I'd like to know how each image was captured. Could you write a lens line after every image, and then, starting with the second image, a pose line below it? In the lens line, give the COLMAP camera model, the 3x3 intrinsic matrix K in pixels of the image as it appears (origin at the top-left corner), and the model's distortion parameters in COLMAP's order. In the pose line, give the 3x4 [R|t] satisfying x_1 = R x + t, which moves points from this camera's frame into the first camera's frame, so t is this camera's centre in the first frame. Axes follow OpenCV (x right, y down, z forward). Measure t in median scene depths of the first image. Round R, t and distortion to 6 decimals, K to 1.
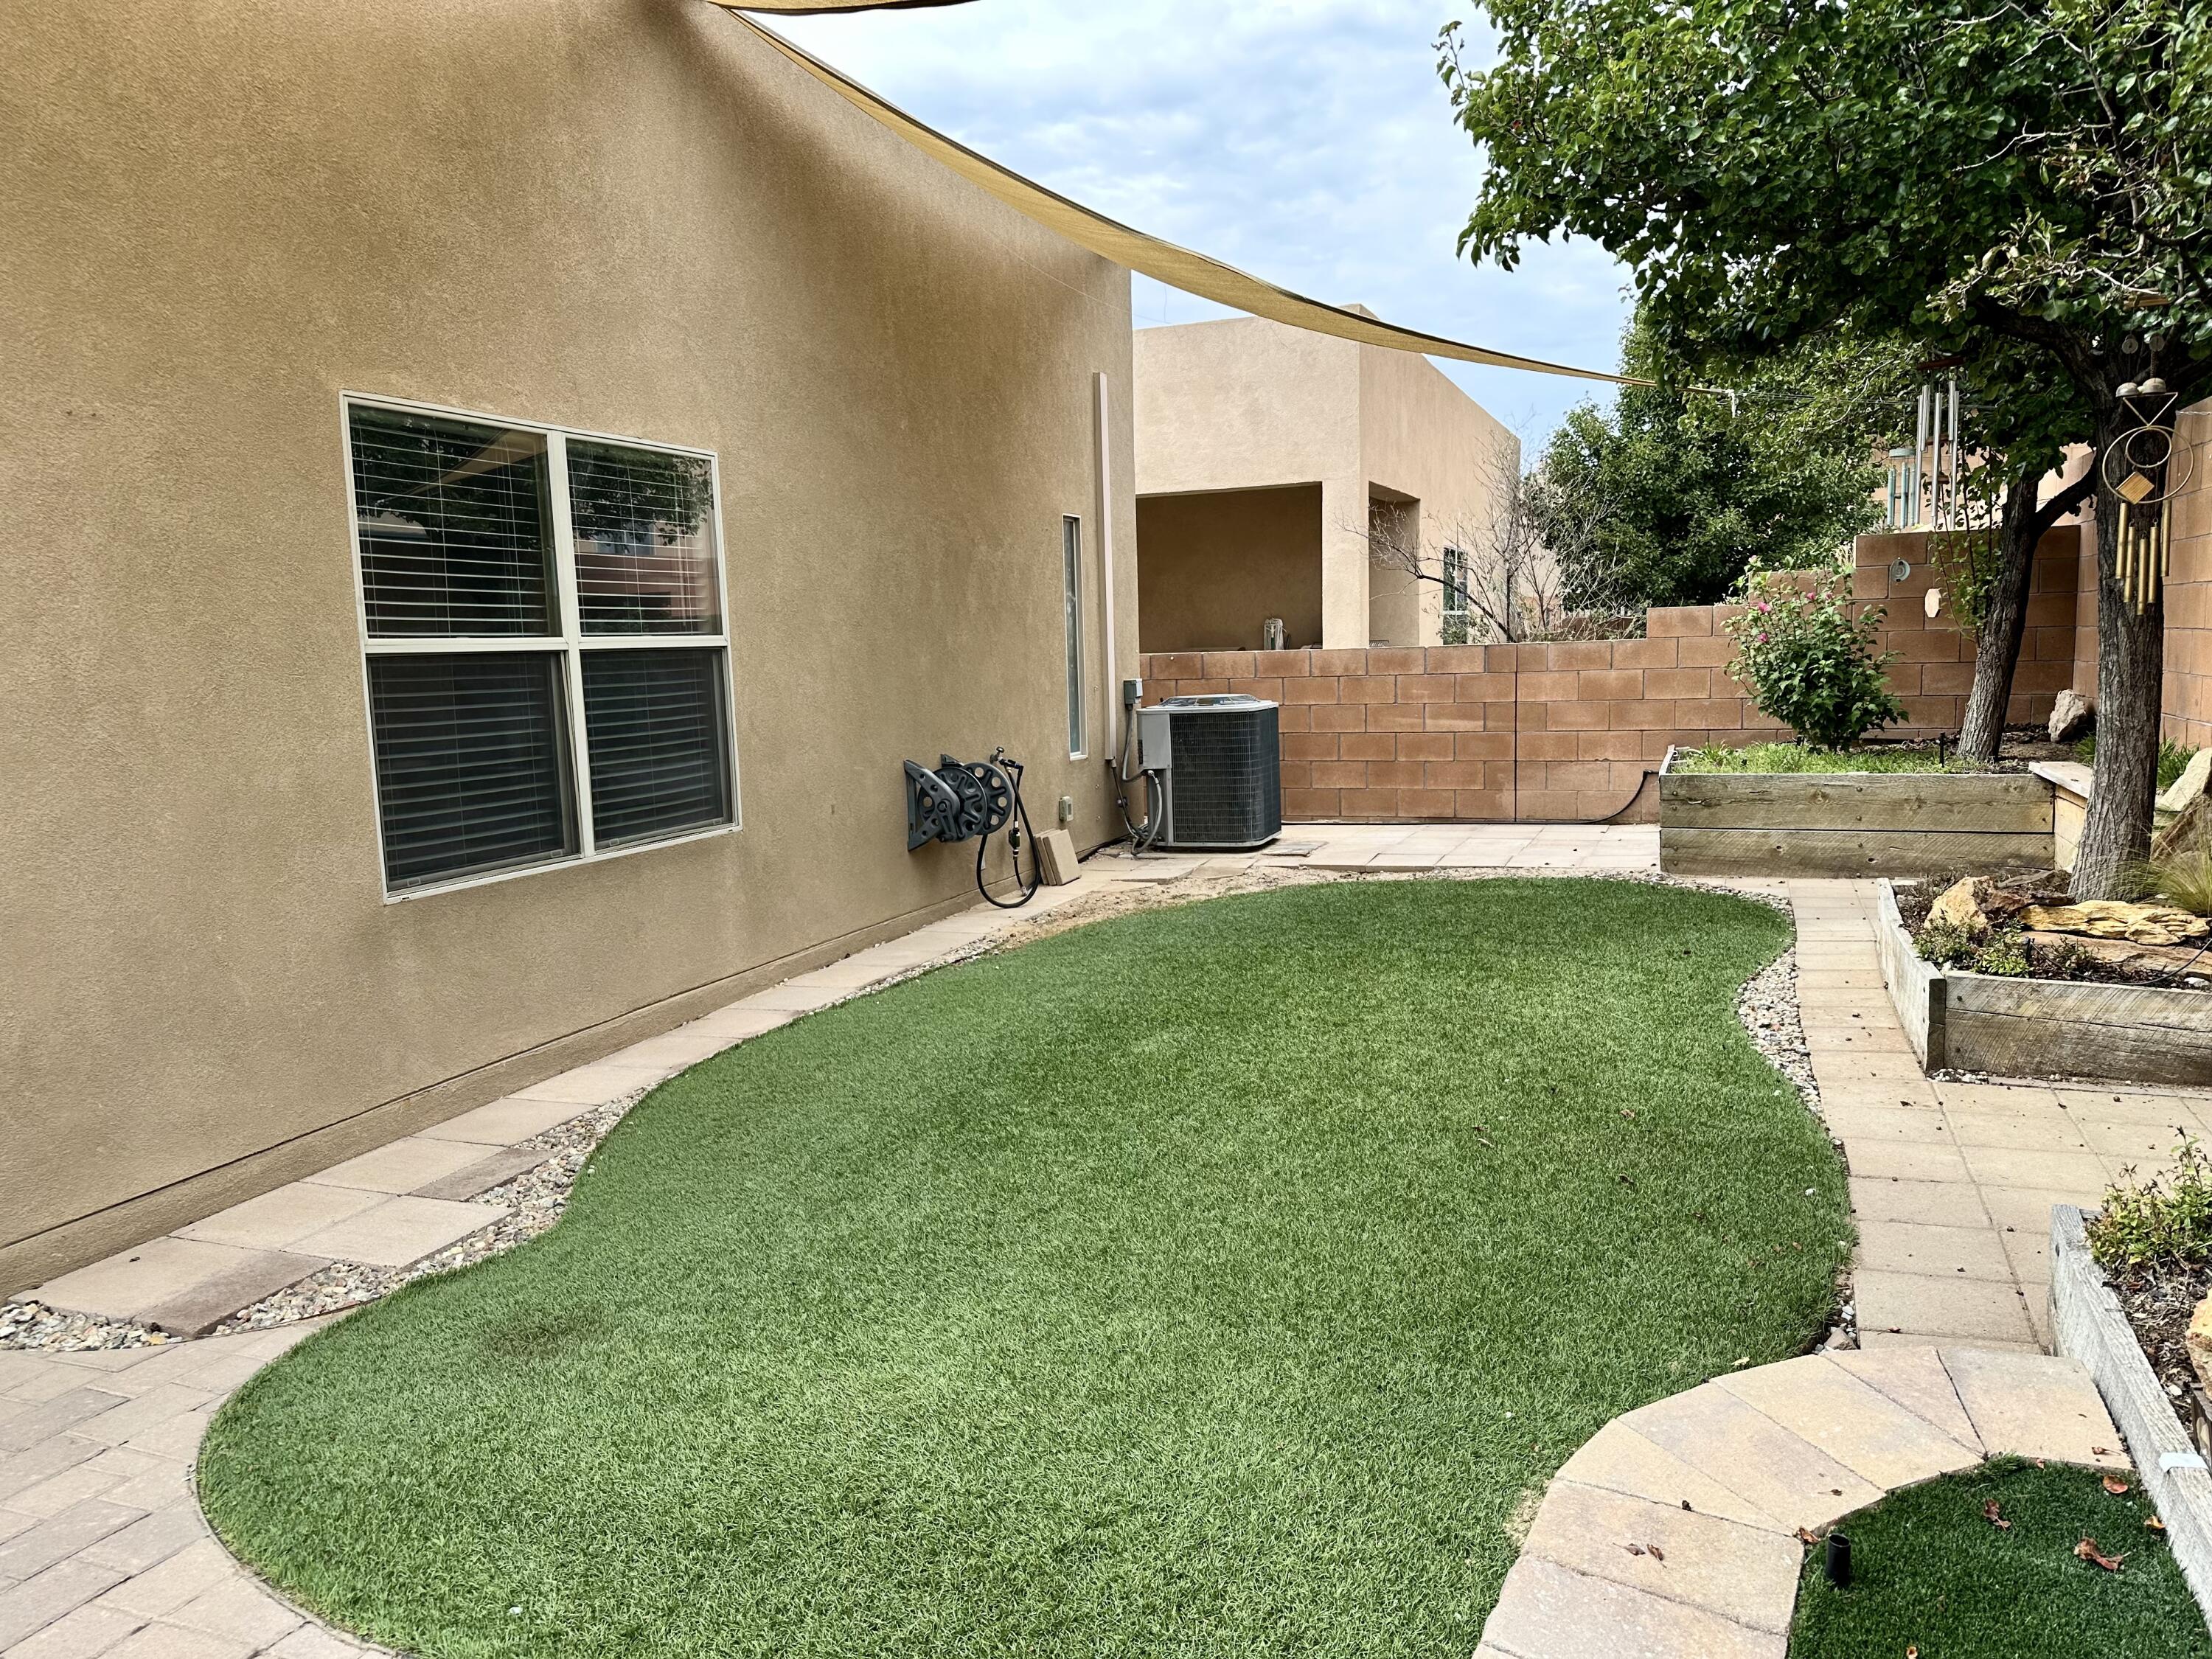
lens RADIAL K [[1547.0, 0, 1106.0], [0, 1547.0, 829.5], [0, 0, 1]] dist [0.131373, -0.213725]
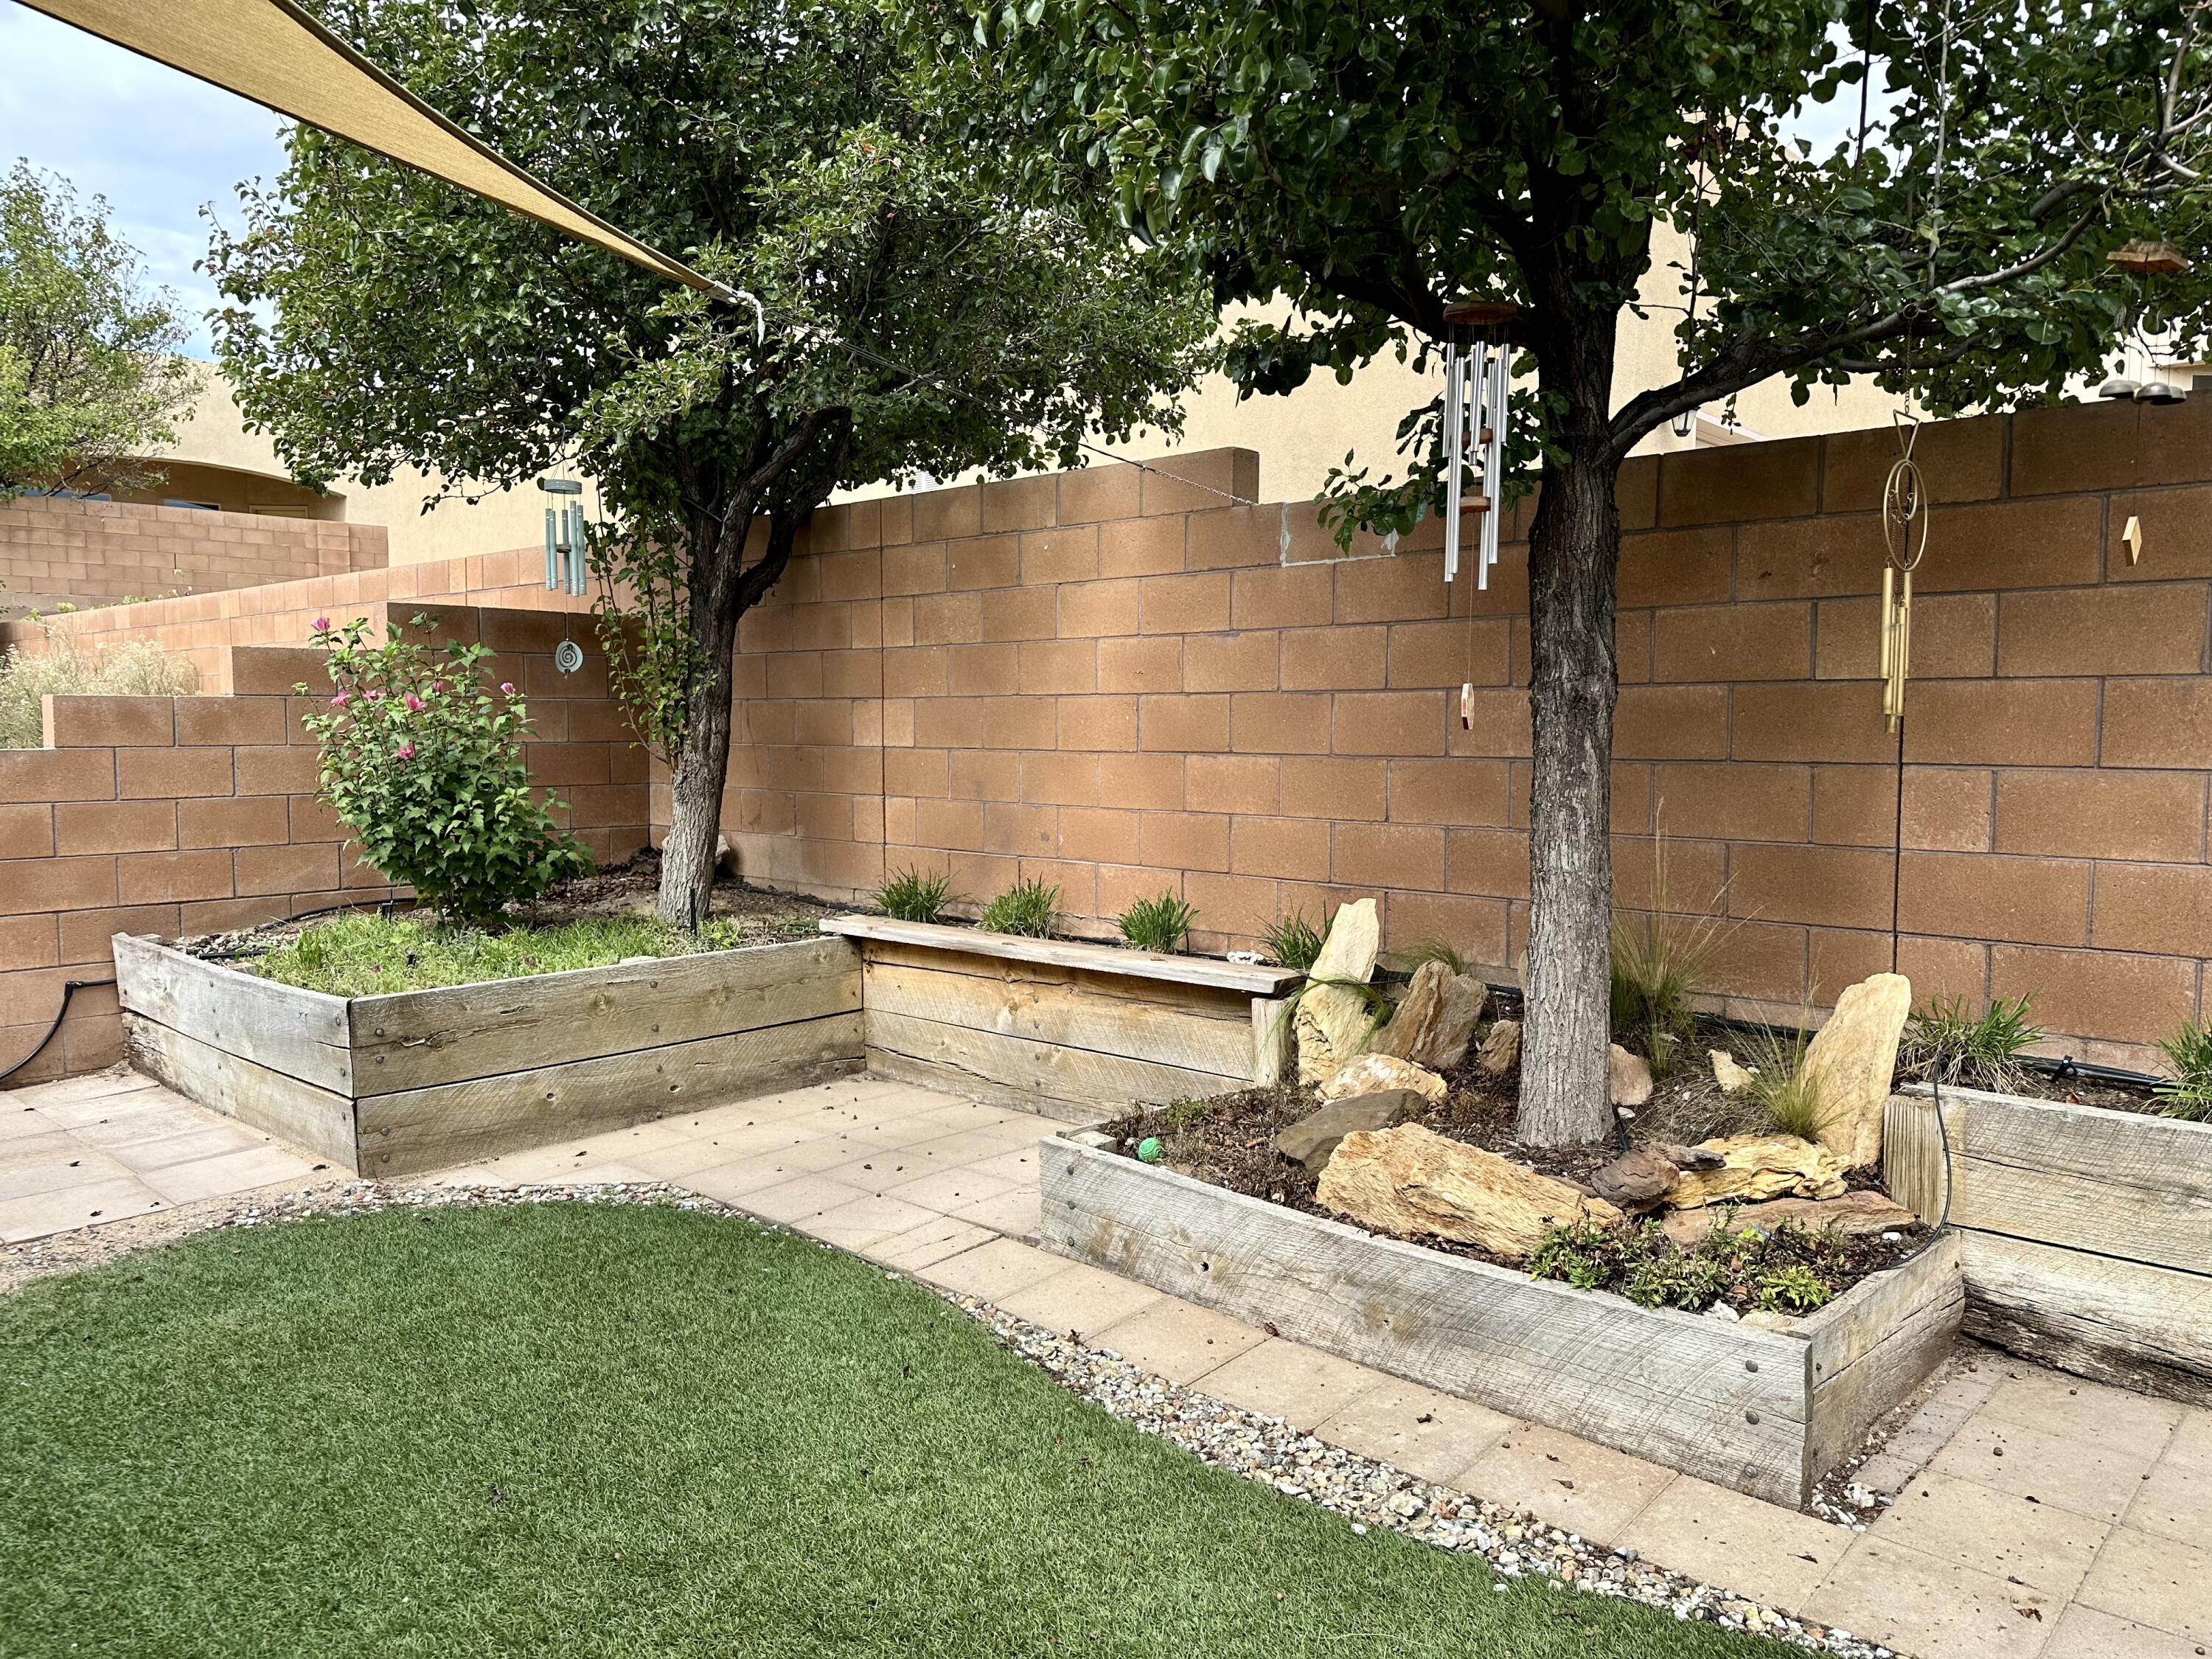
lens RADIAL K [[1547.0, 0, 1106.0], [0, 1547.0, 829.5], [0, 0, 1]] dist [0.131373, -0.213725]
pose [[0.360994, -0.040053, 0.931708, -0.058161], [0.103345, 0.994642, 0.002717, -0.069789], [-0.926824, 0.095307, 0.363199, 0.561478]]
